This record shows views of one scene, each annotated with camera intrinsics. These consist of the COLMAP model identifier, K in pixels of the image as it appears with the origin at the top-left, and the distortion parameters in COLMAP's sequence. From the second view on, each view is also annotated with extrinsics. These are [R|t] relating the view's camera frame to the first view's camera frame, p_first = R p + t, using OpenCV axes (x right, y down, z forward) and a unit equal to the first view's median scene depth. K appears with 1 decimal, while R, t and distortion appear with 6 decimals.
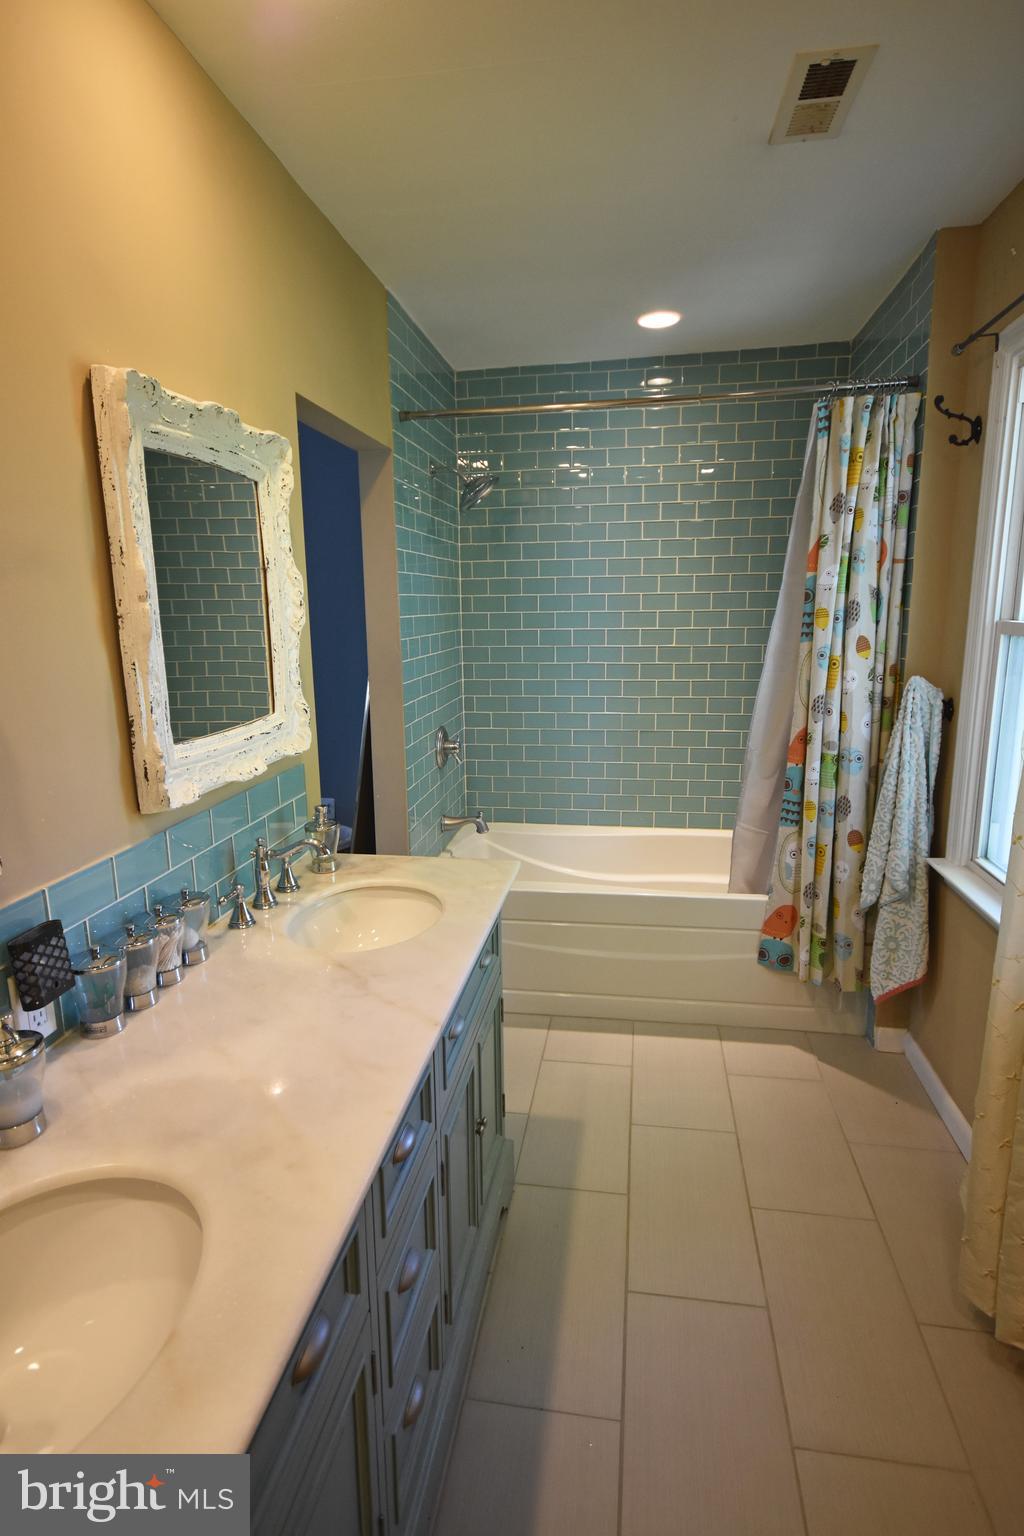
lens RADIAL K [[816.9, 0, 506.4], [0, 816.9, 763.6], [0, 0, 1]] dist [0.001246, 0.000110]
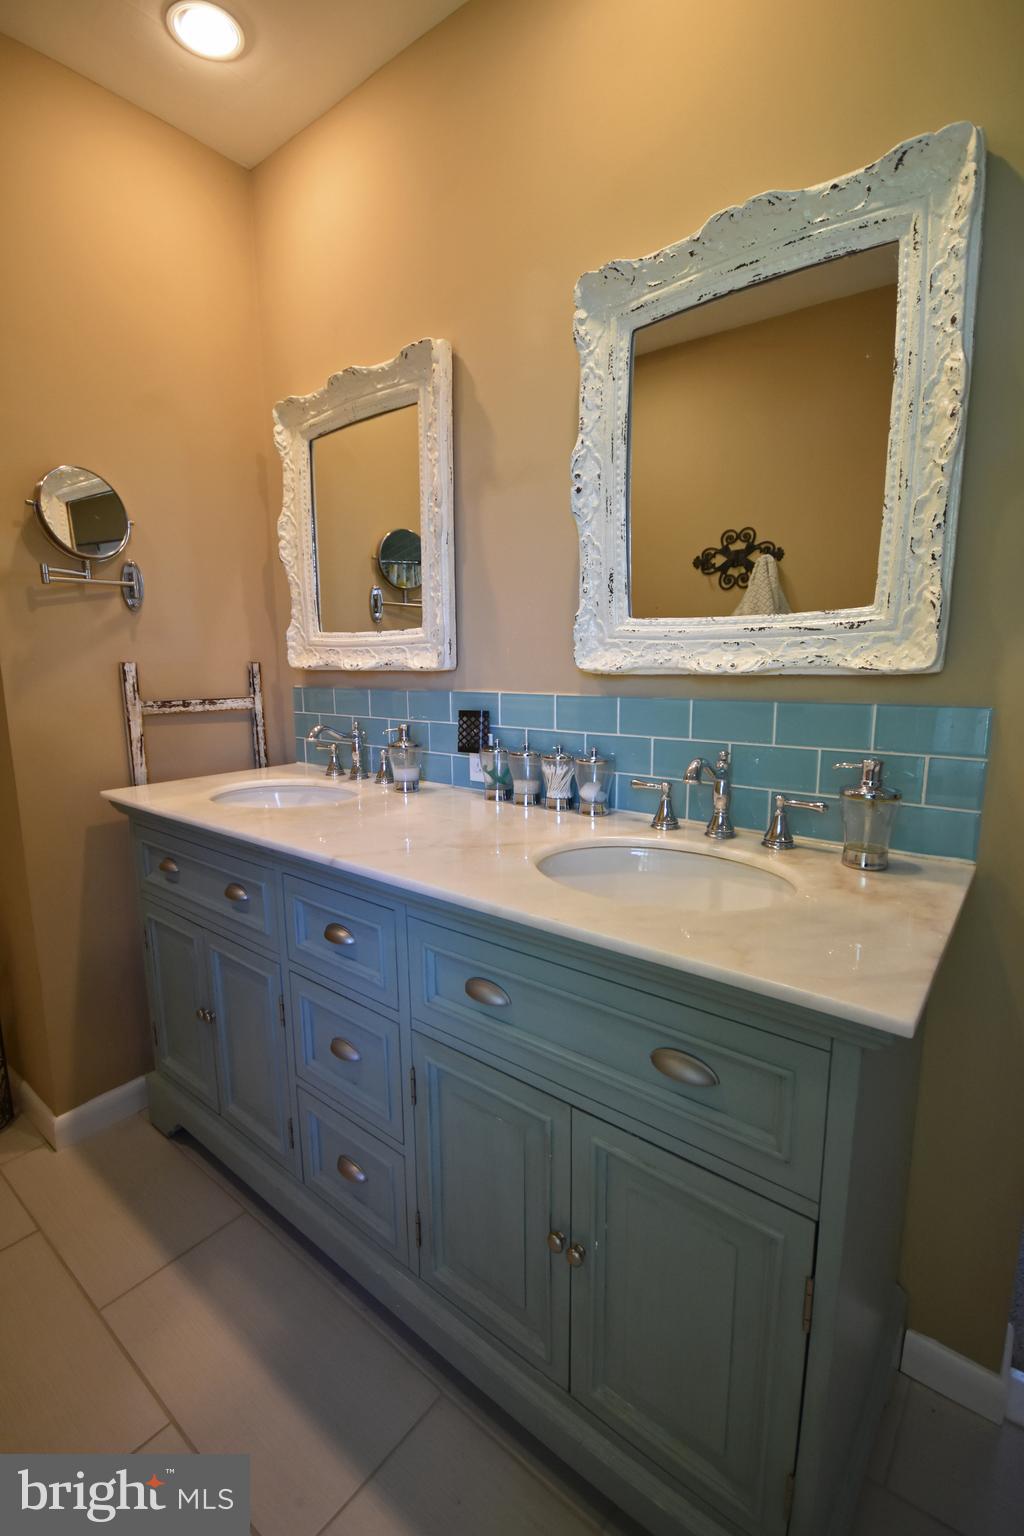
lens RADIAL K [[683.0, 0, 510.2], [0, 683.0, 771.6], [0, 0, 1]] dist [-0.002595, -0.000646]
pose [[-0.497988, 0.161382, -0.852035, 0.431478], [-0.152739, 0.950847, 0.269370, -0.045299], [0.853627, 0.264282, -0.448861, 1.240008]]
